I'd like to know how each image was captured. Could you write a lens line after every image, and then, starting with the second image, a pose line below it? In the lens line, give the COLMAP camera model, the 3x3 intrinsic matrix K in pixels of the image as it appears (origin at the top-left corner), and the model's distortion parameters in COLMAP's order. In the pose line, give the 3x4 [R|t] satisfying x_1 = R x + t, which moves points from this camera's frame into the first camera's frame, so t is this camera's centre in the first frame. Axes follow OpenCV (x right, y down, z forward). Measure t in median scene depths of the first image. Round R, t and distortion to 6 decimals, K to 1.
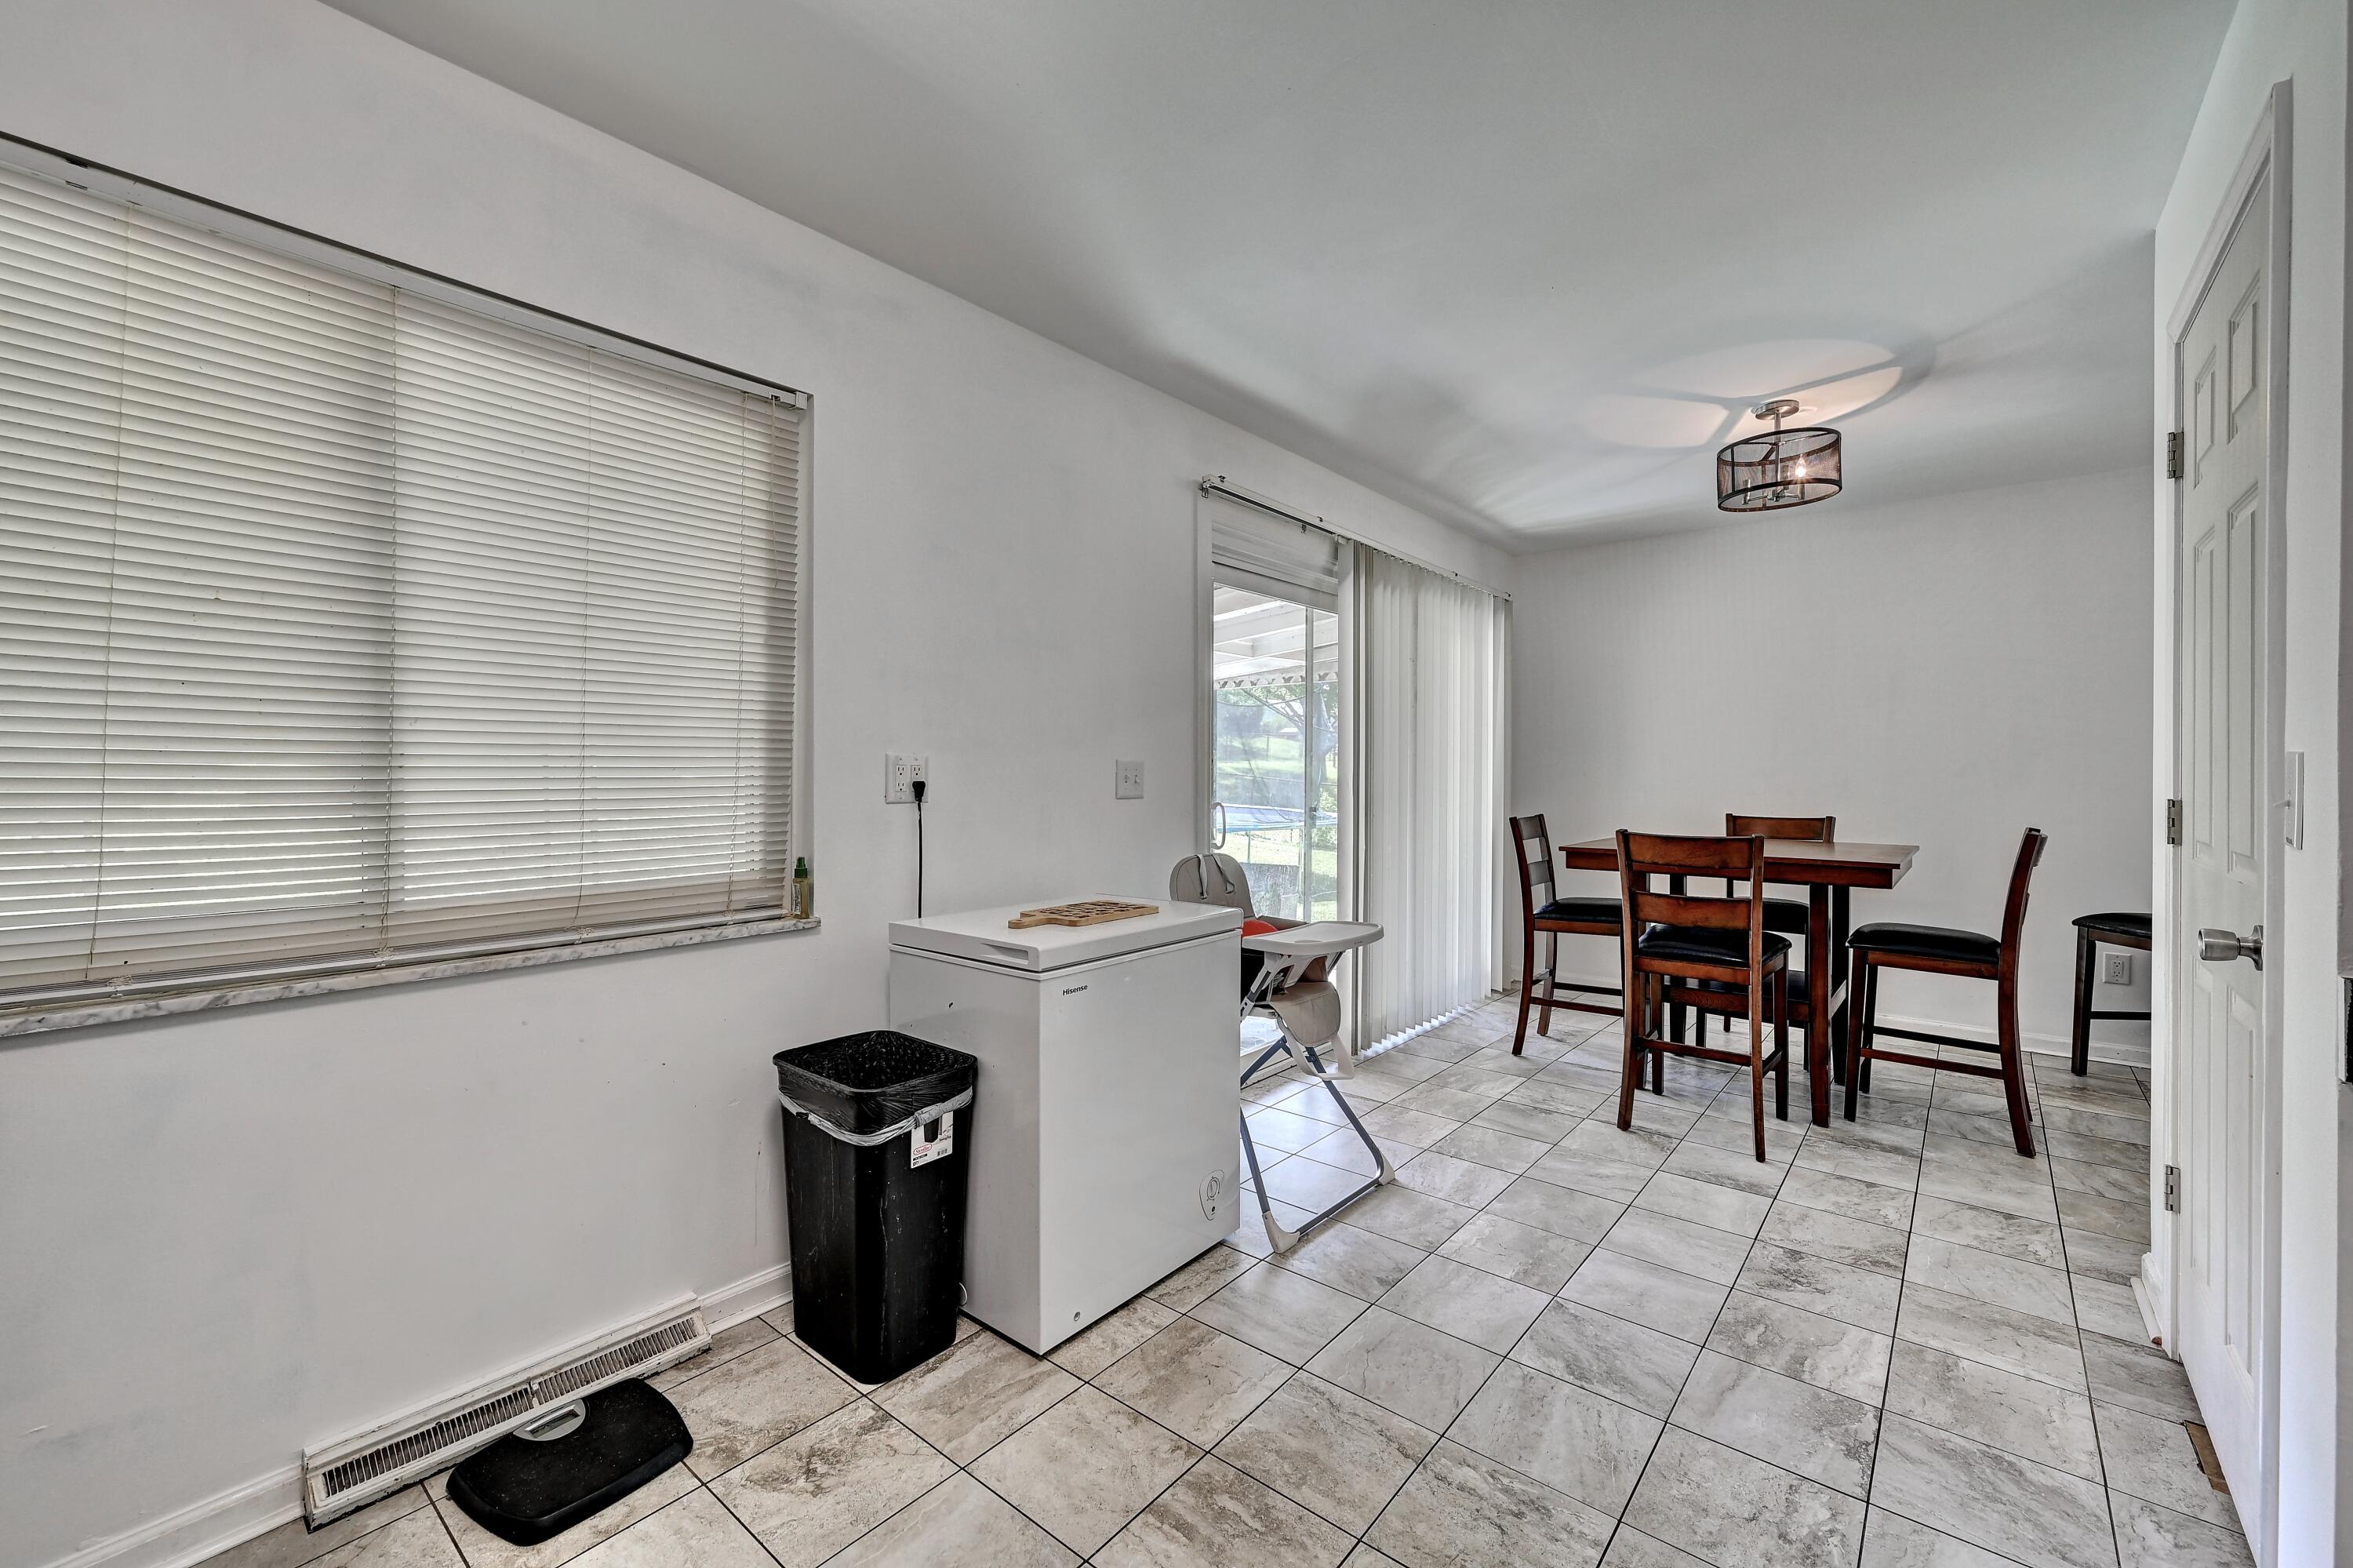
lens RADIAL K [[961.7, 0, 1181.6], [0, 961.7, 777.2], [0, 0, 1]] dist [0.002172, 0.000221]
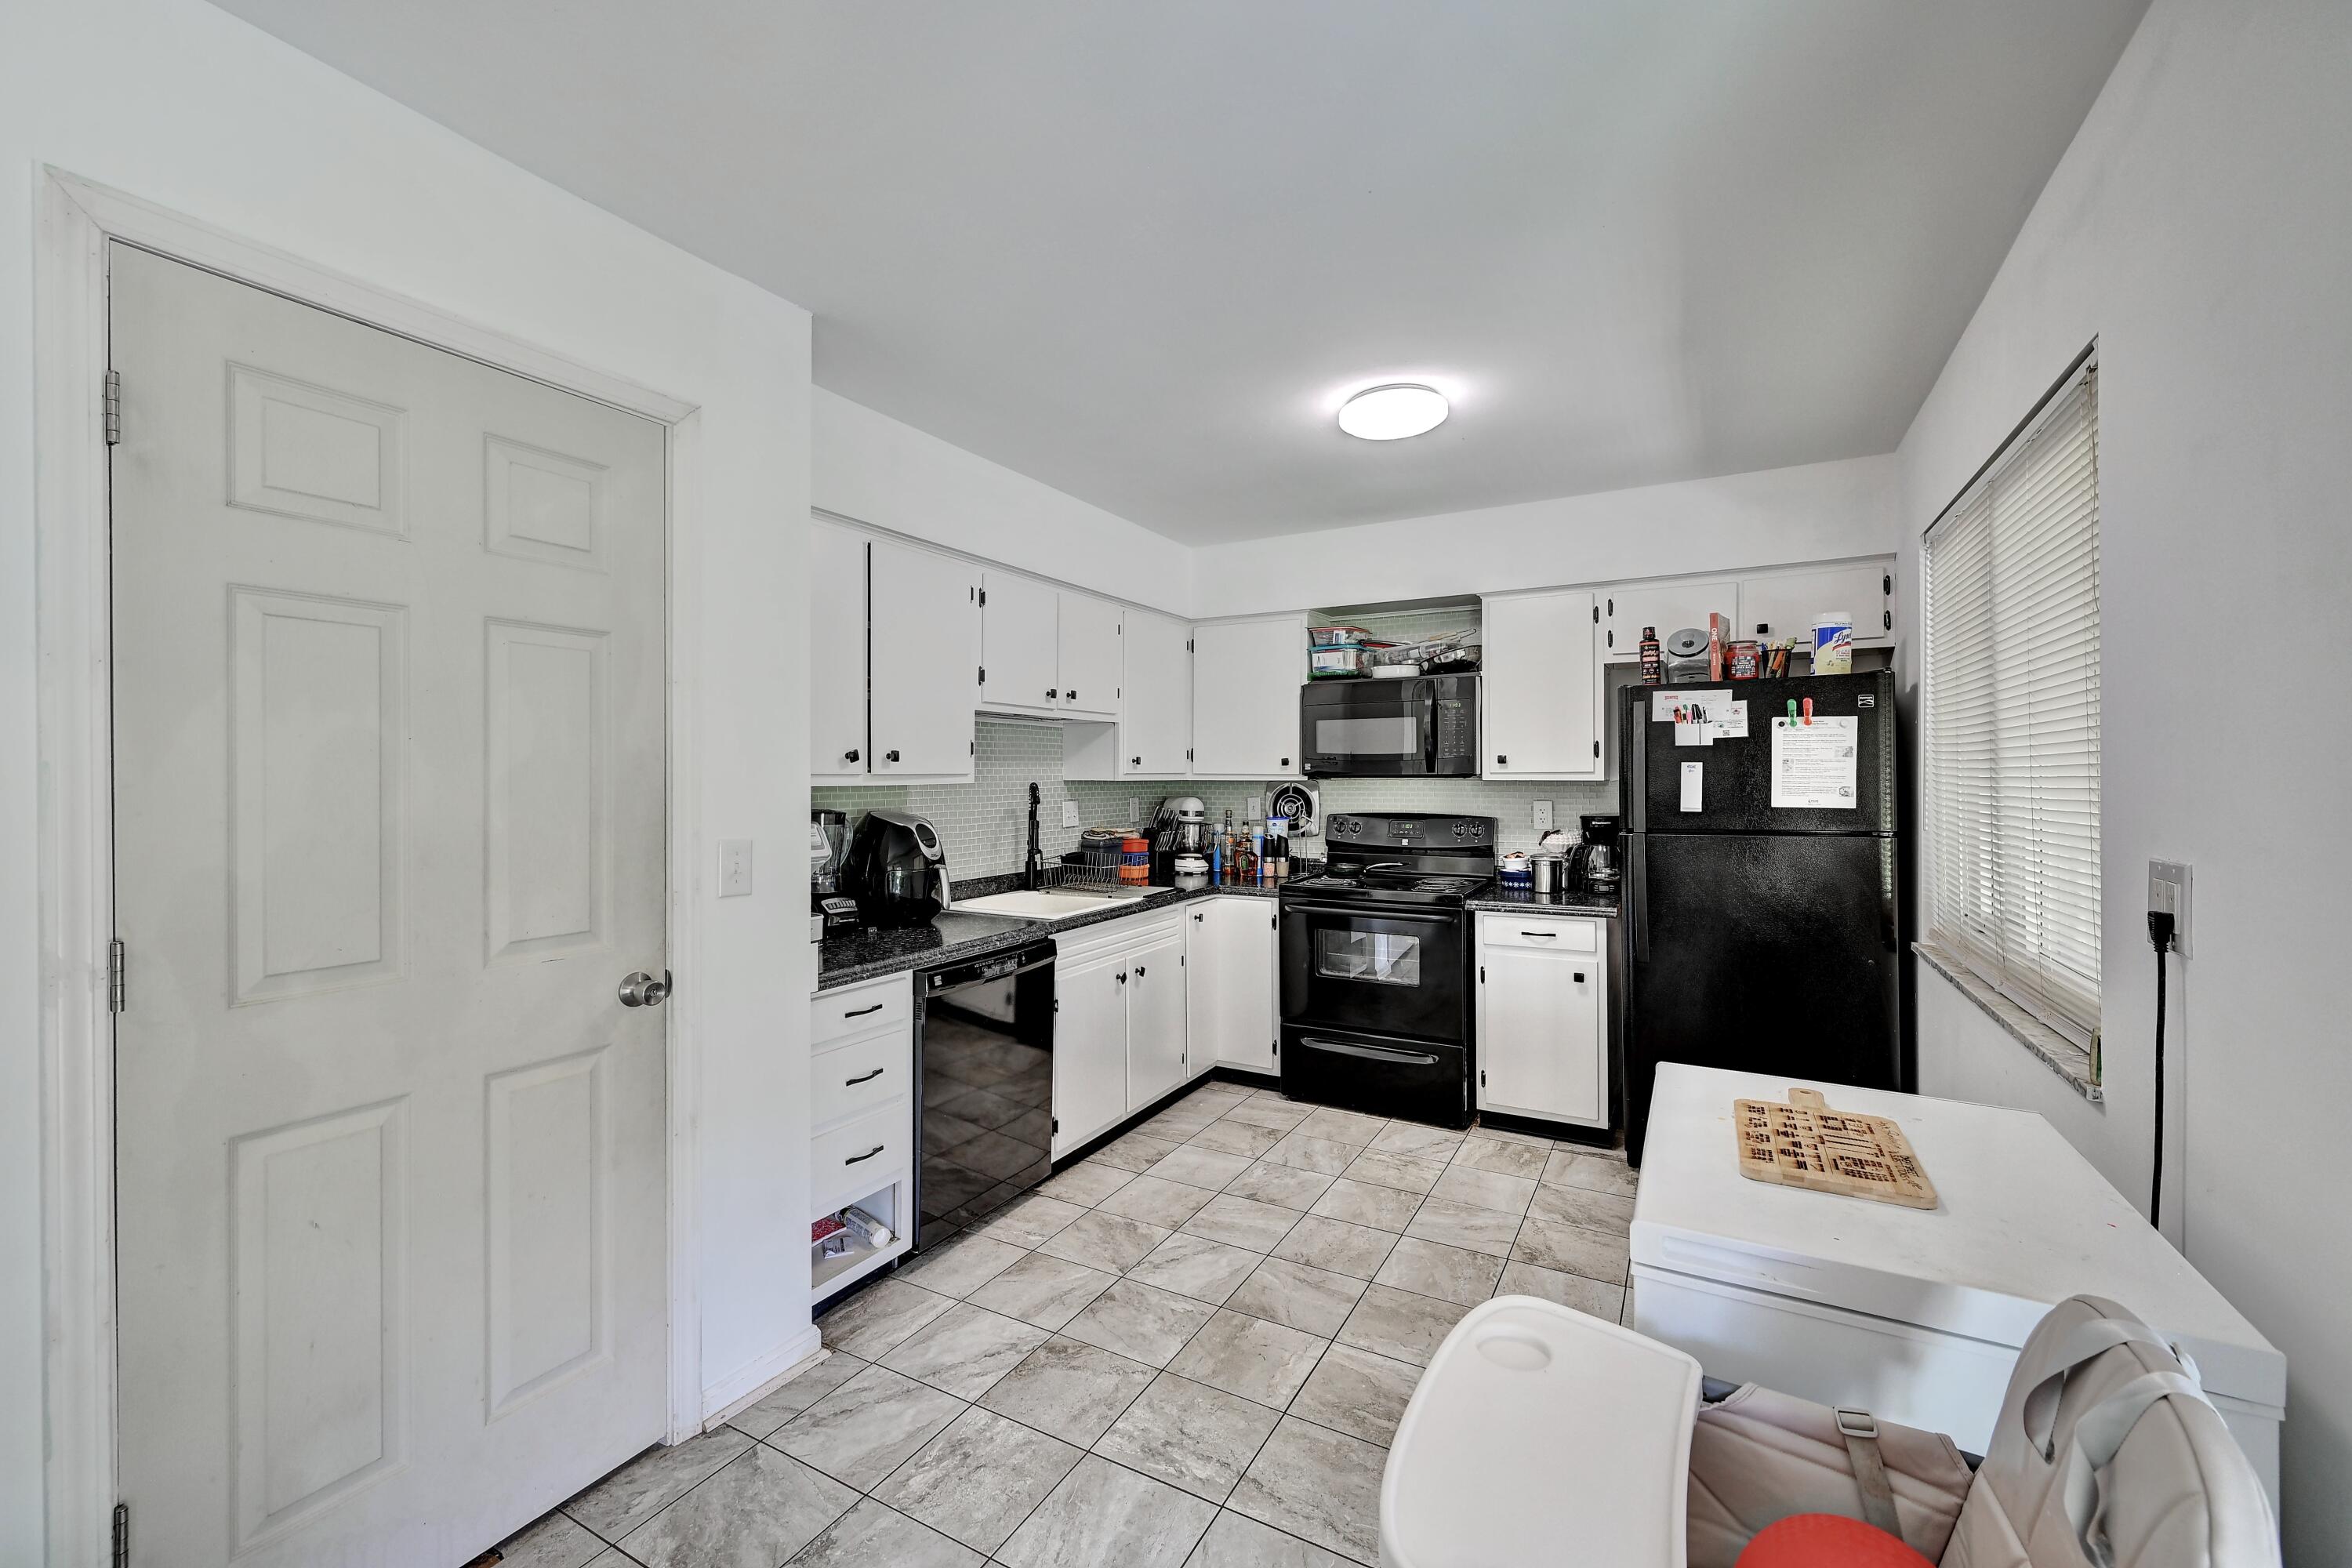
lens RADIAL K [[961.3, 0, 1173.5], [0, 961.3, 782.5], [0, 0, 1]] dist [0.002172, 0.000221]
pose [[-0.983714, 0.001836, -0.179730, 0.482277], [0.000056, 0.999951, 0.009911, -0.097461], [0.179739, 0.009739, -0.983666, 1.903785]]
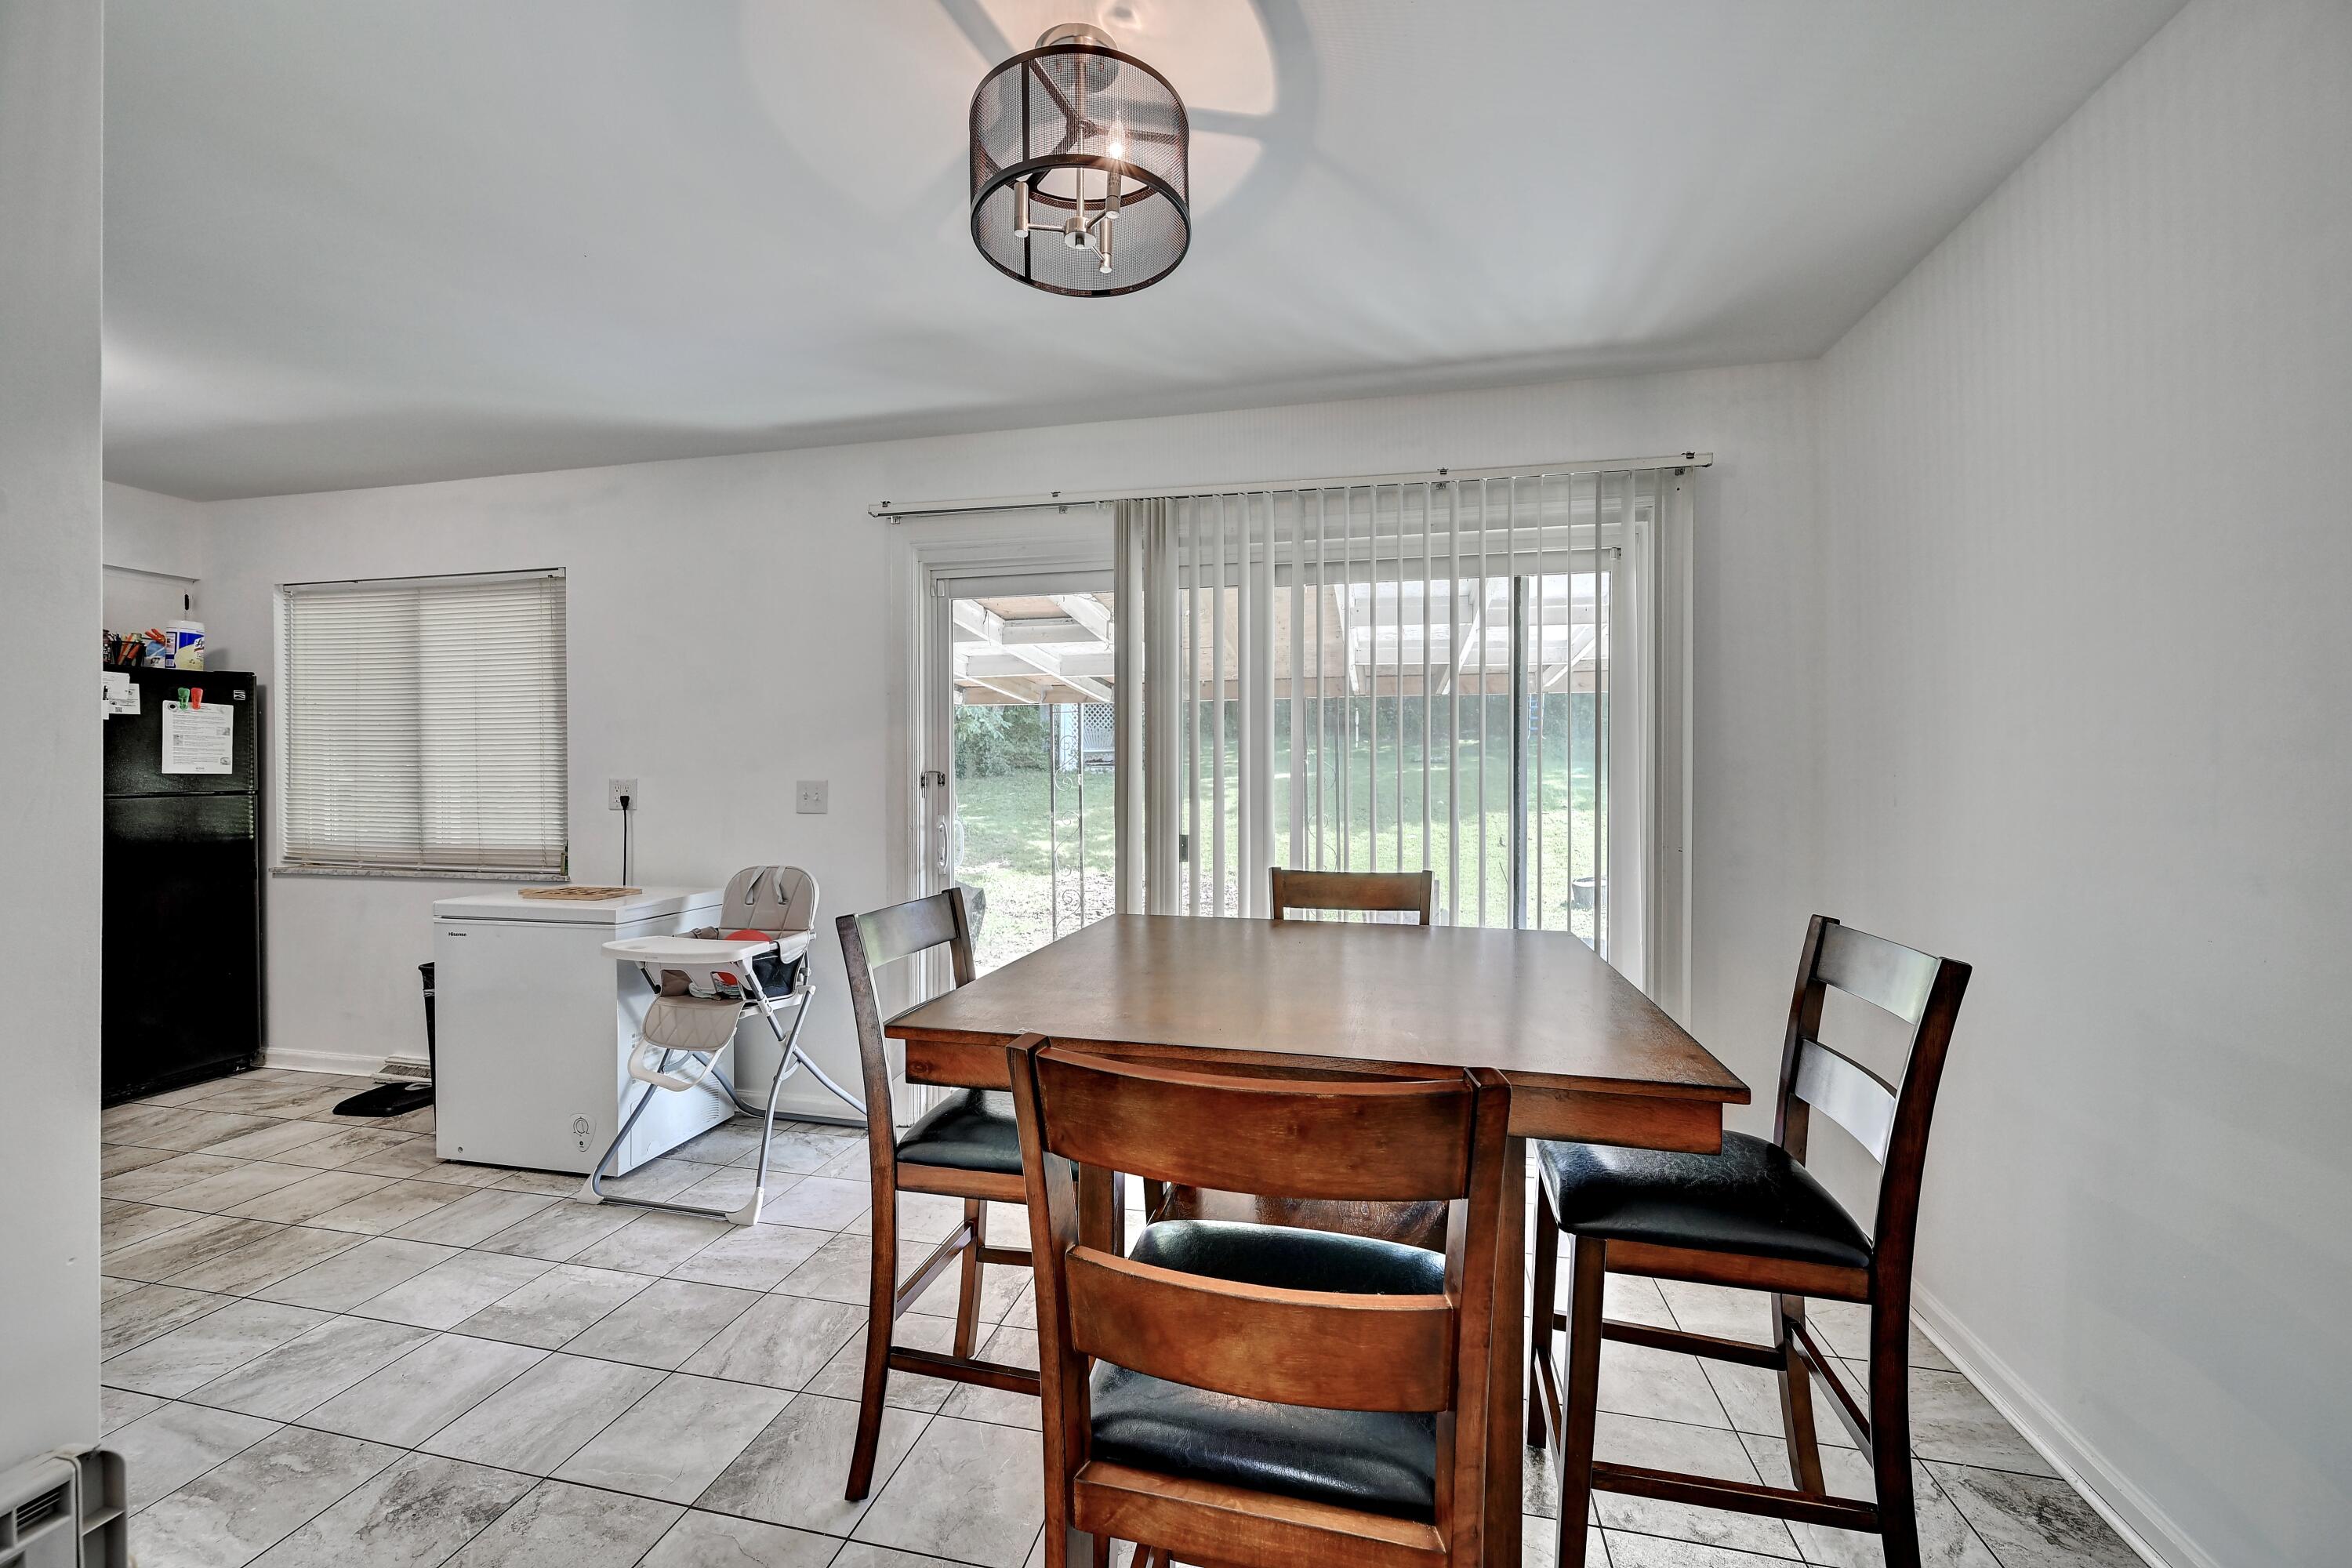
lens RADIAL K [[920.9, 0, 1177.5], [0, 920.9, 780.6], [0, 0, 1]] dist [-0.001610, -0.000195]
pose [[0.451342, 0.002351, -0.892348, 1.883908], [-0.004198, 0.999991, 0.000511, -0.032746], [0.892341, 0.003516, 0.451348, 1.498269]]
